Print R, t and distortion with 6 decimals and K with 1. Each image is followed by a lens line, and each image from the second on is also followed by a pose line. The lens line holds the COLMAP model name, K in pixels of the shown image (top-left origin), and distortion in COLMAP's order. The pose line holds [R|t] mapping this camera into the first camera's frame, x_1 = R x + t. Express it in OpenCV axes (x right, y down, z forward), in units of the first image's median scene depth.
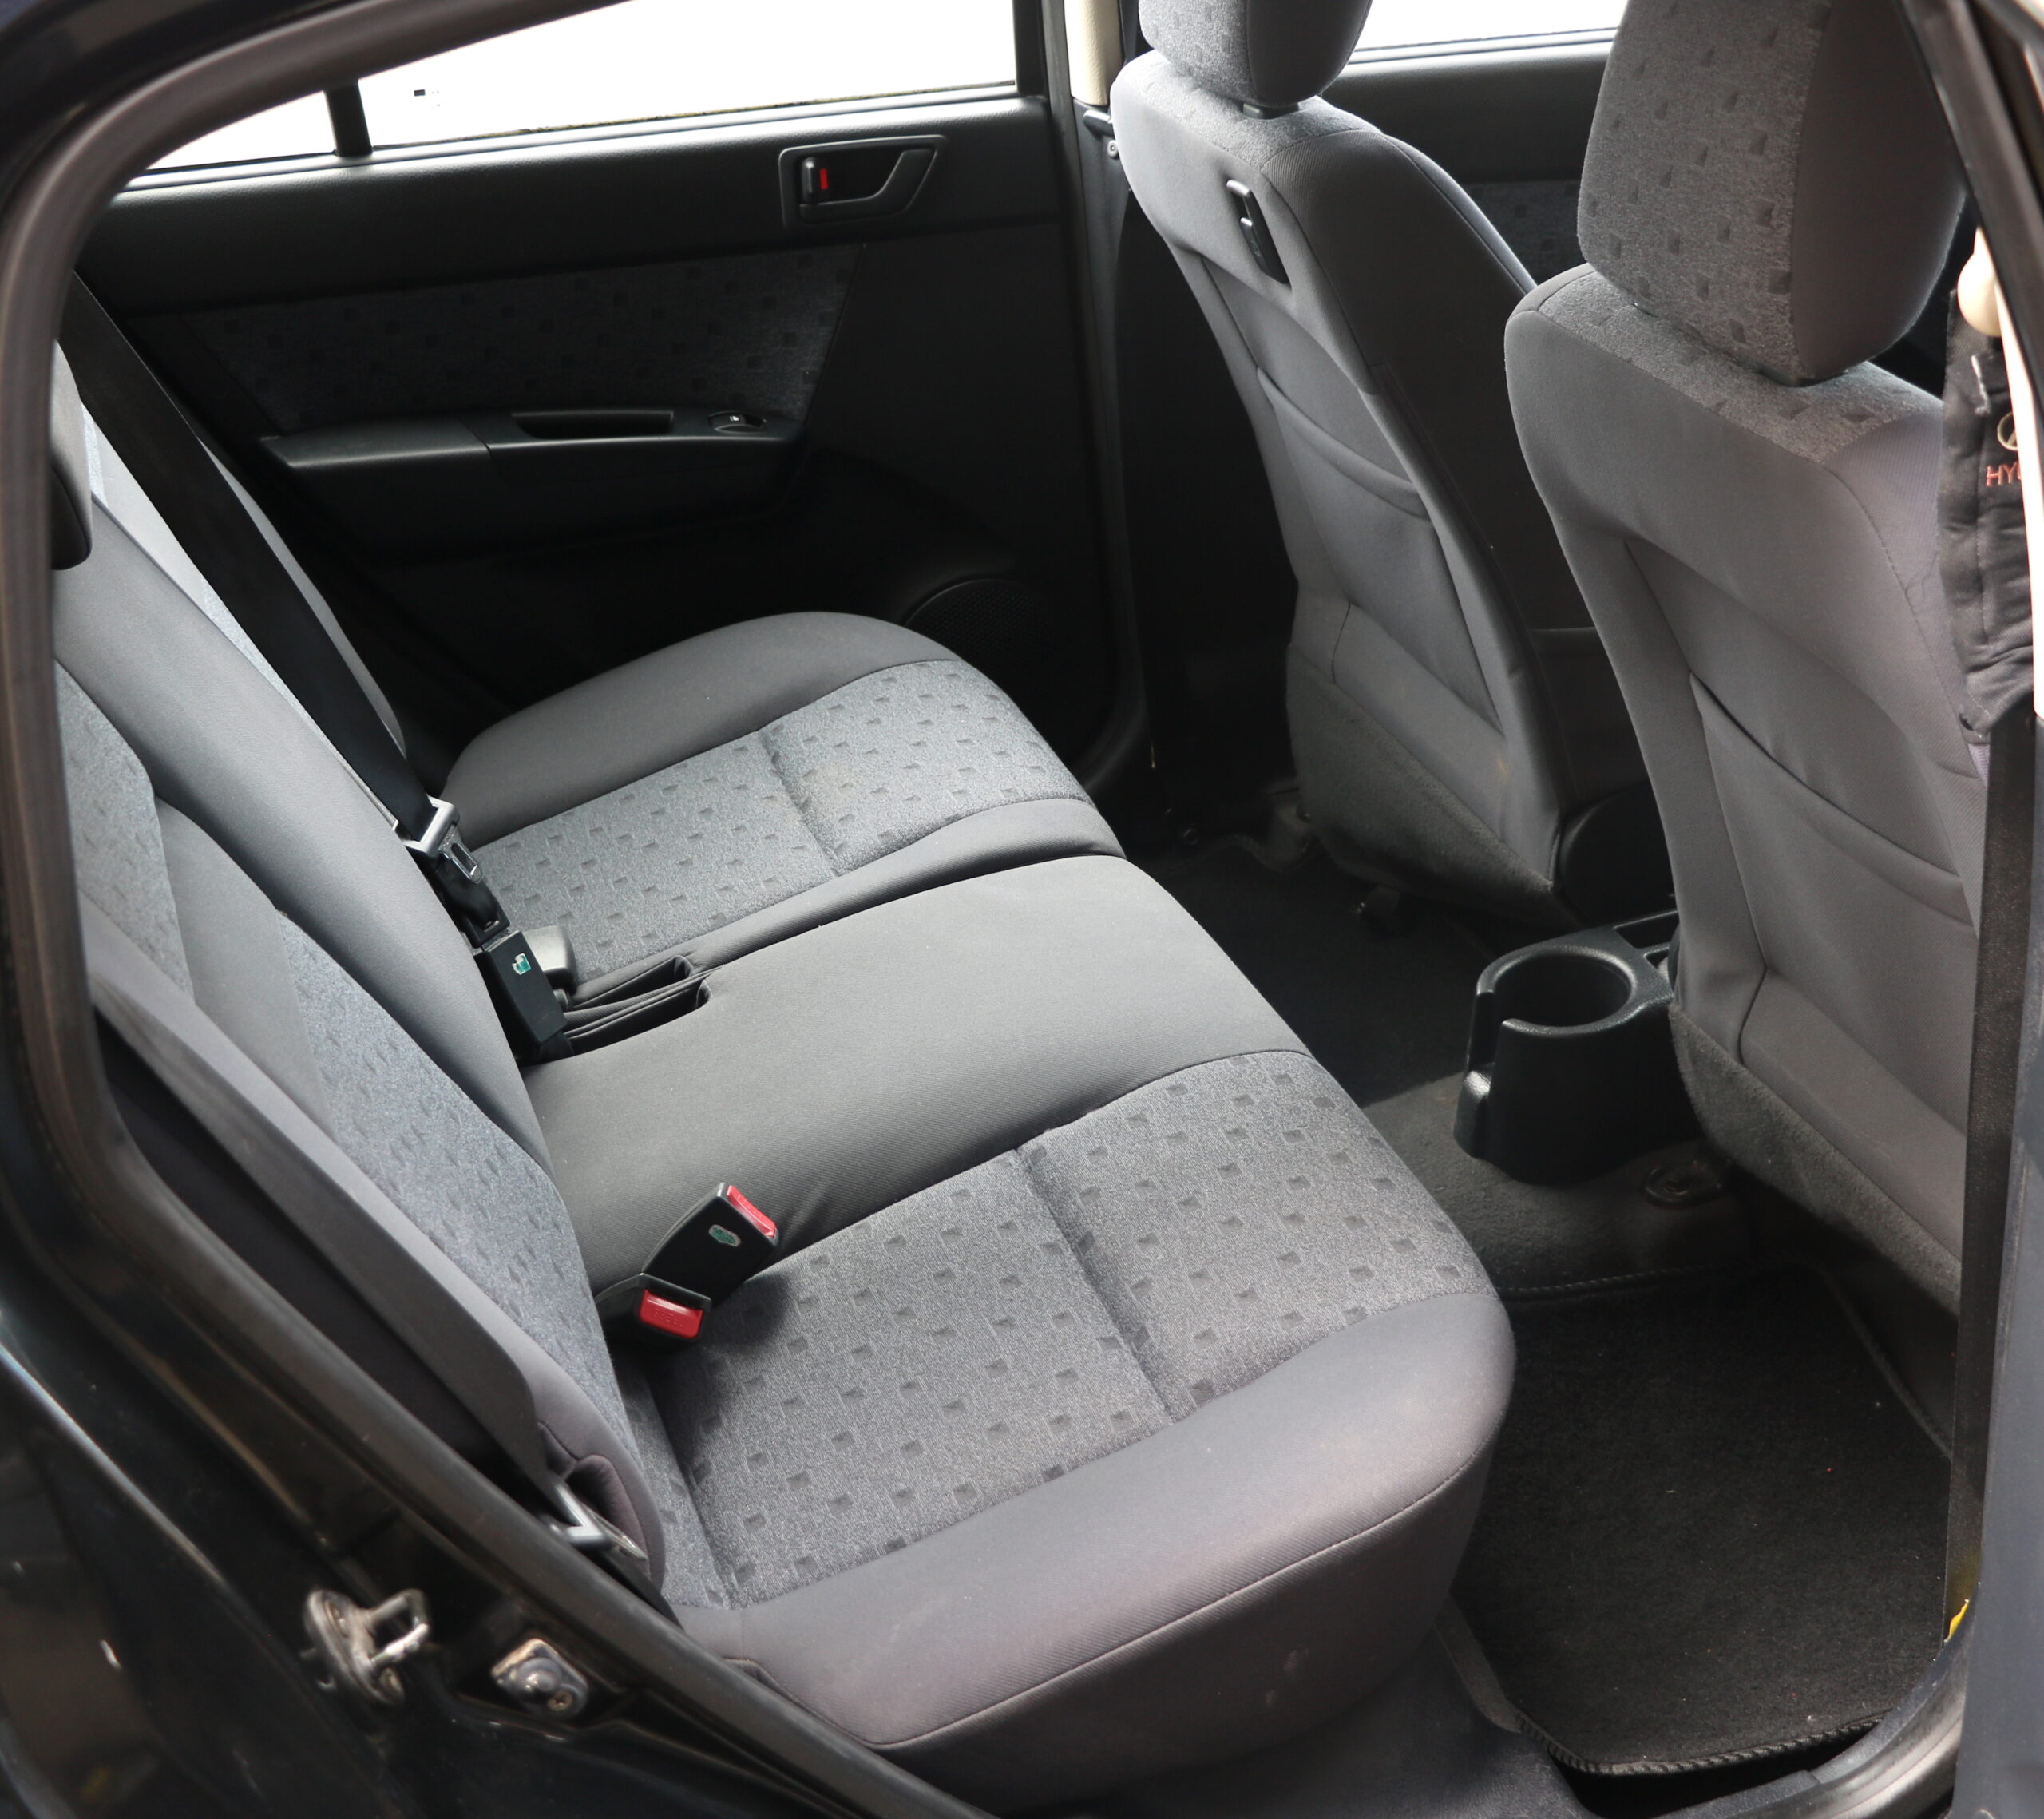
lens RADIAL K [[2383.0, 0, 1021.5], [0, 2383.0, 889.4], [0, 0, 1]] dist [-0.038240, 0.000000]
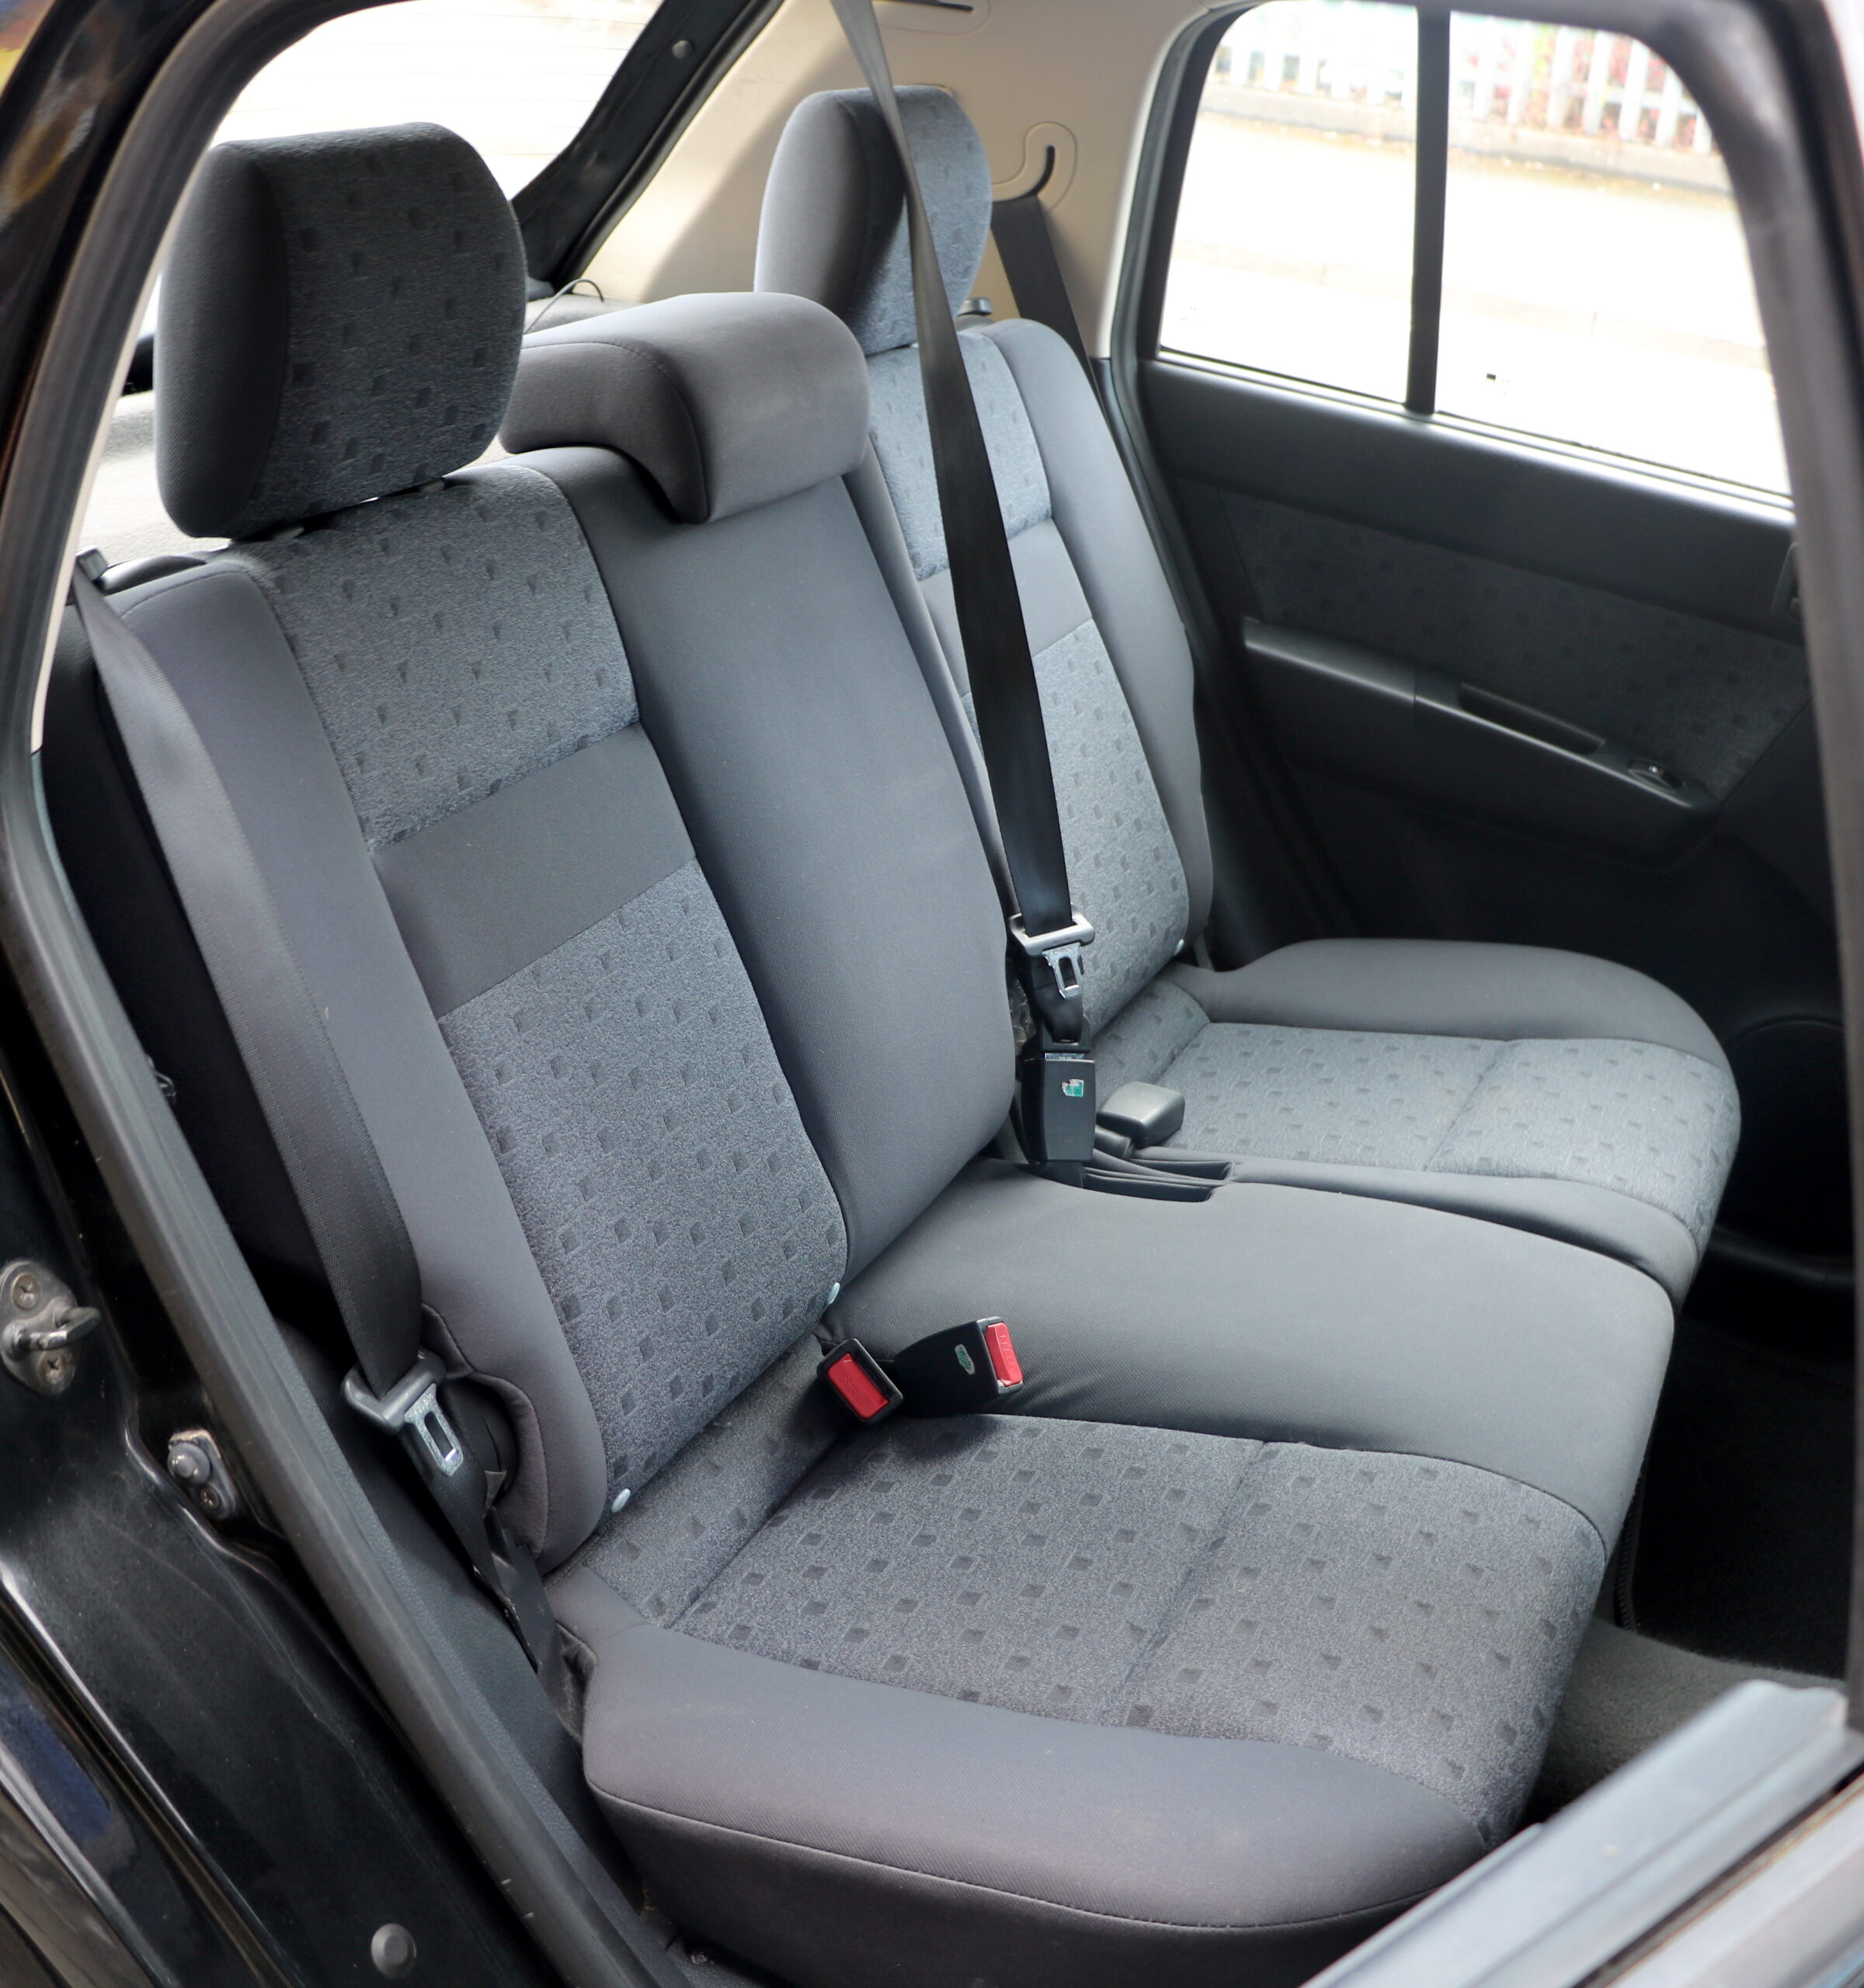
lens RADIAL K [[2142.3, 0, 924.0], [0, 2142.3, 1014.1], [0, 0, 1]] dist [-0.108710, 0.000000]
pose [[0.755151, 0.432039, -0.493041, 0.187056], [-0.462397, 0.884171, 0.066560, -0.029030], [0.464690, 0.177718, 0.867456, 0.123161]]
